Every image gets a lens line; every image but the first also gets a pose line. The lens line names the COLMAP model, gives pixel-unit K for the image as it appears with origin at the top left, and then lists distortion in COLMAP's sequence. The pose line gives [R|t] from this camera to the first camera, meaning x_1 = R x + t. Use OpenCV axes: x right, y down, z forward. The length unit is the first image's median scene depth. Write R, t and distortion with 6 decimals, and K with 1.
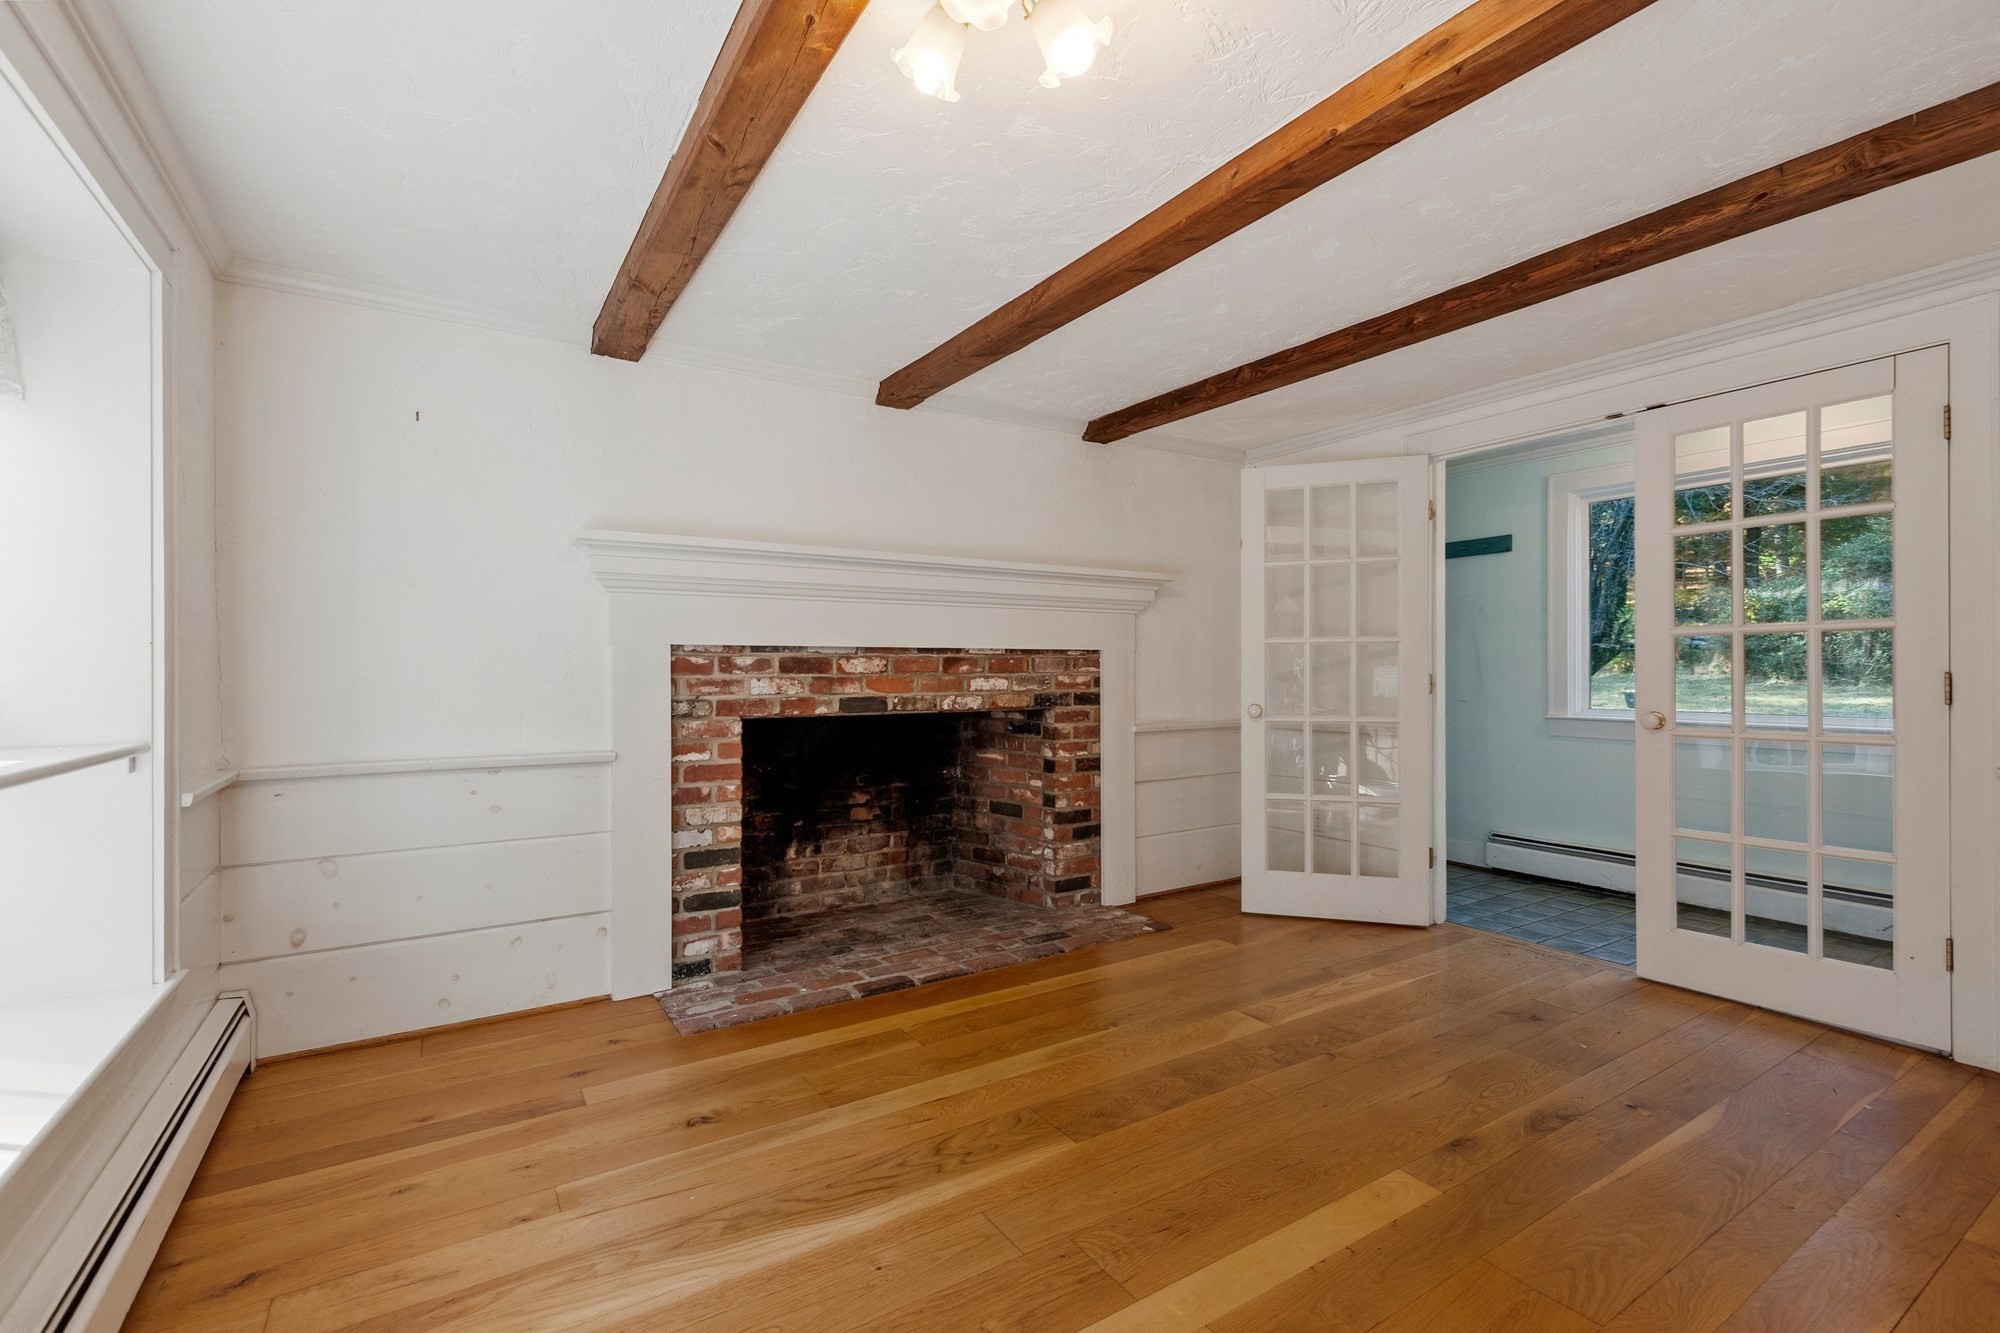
lens RADIAL K [[890.7, 0, 1003.6], [0, 890.7, 674.6], [0, 0, 1]] dist [-0.000652, -0.000442]
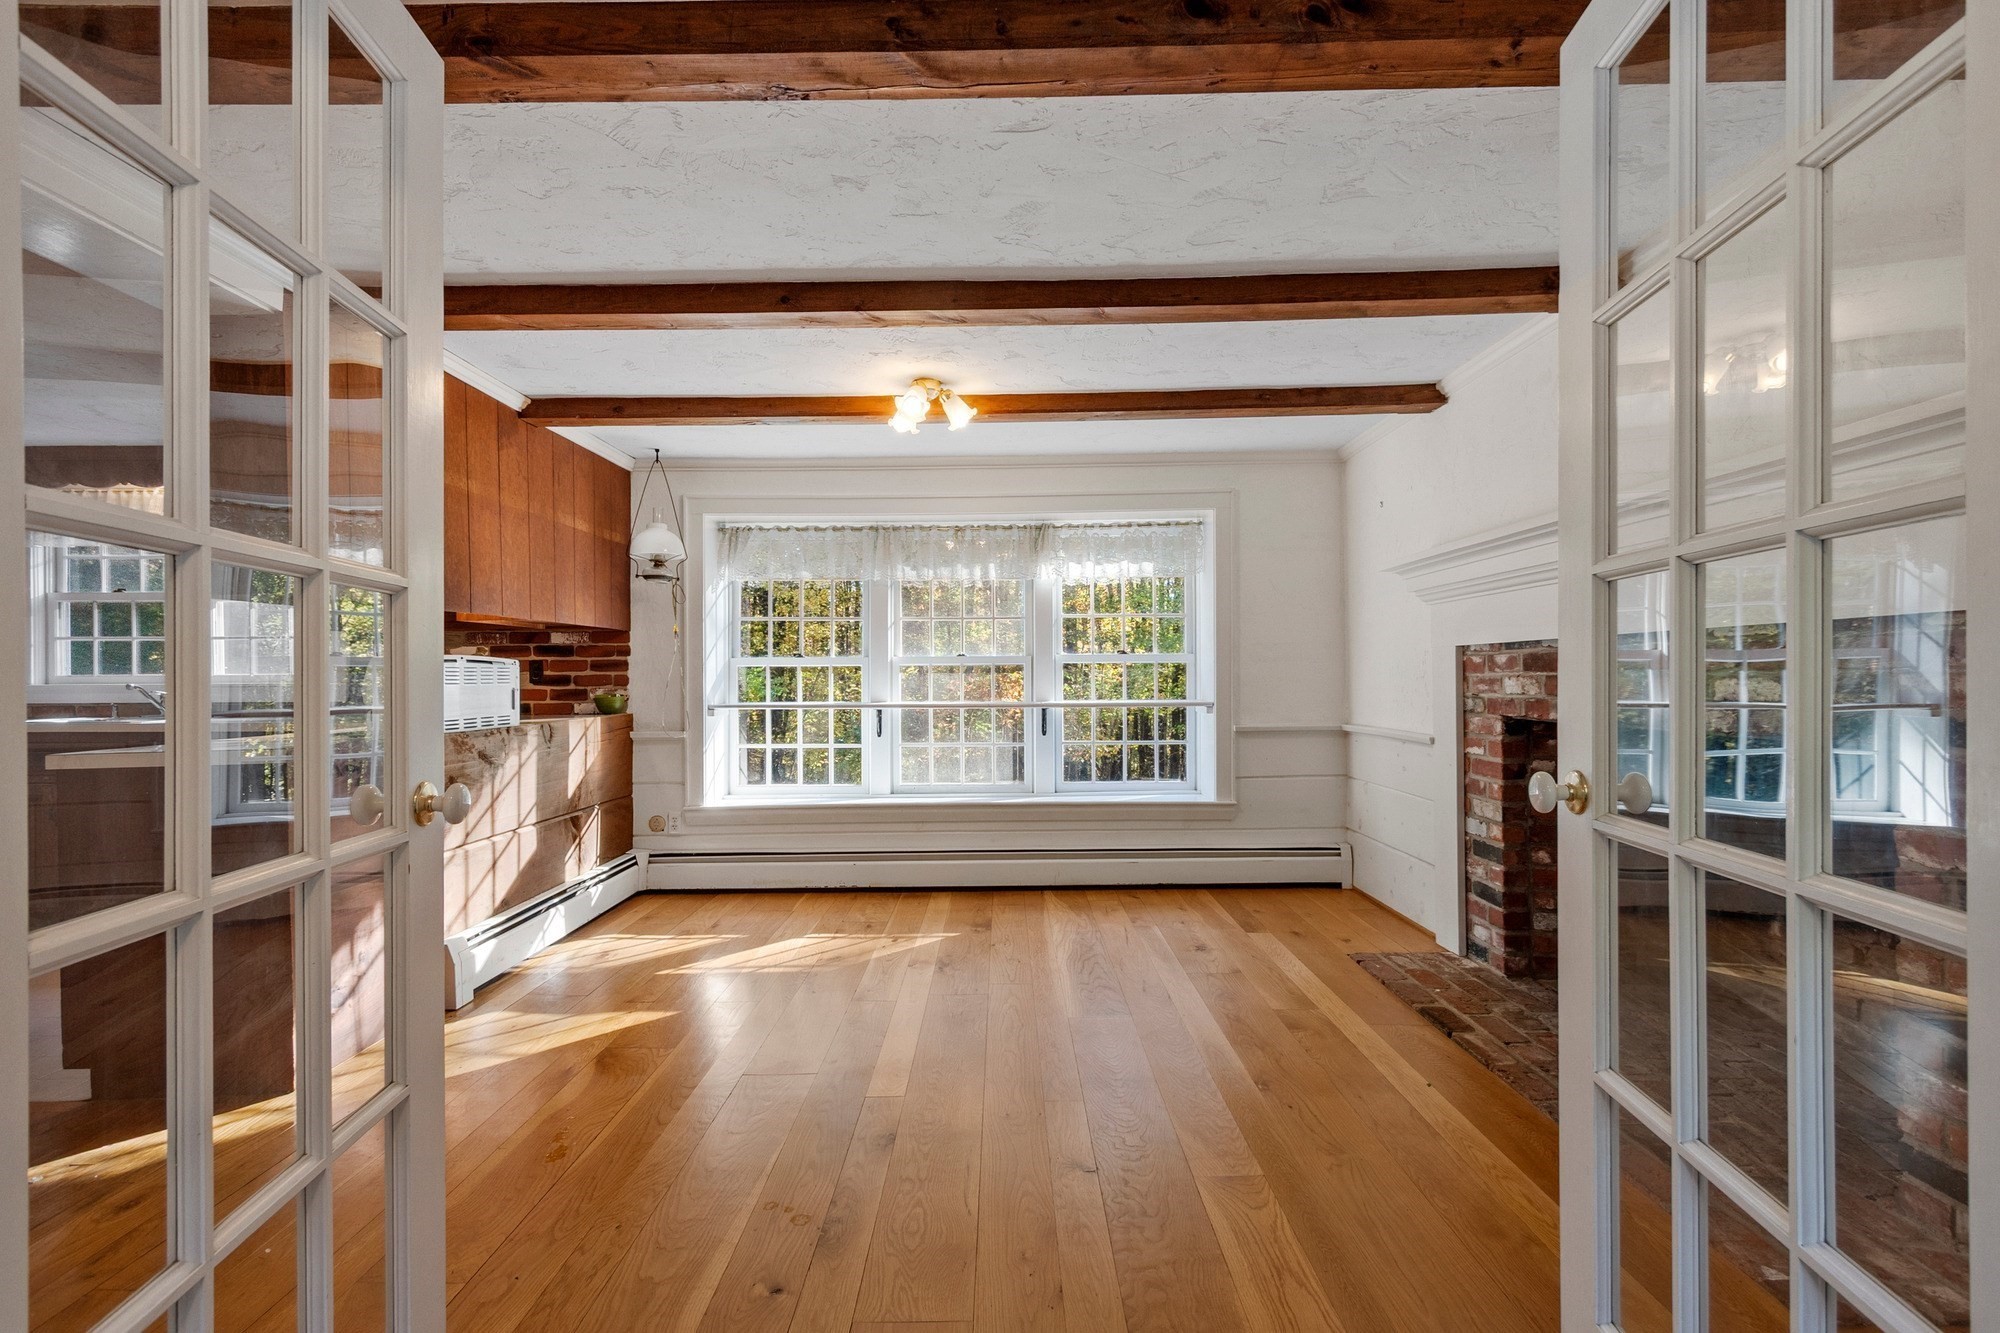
lens RADIAL K [[890.7, 0, 1001.2], [0, 890.7, 670.2], [0, 0, 1]] dist [-0.000652, -0.000442]
pose [[-0.539278, -0.003997, -0.842118, 0.842947], [0.001550, 0.999982, -0.005740, 0.001919], [0.842126, -0.004401, -0.539262, 1.083520]]
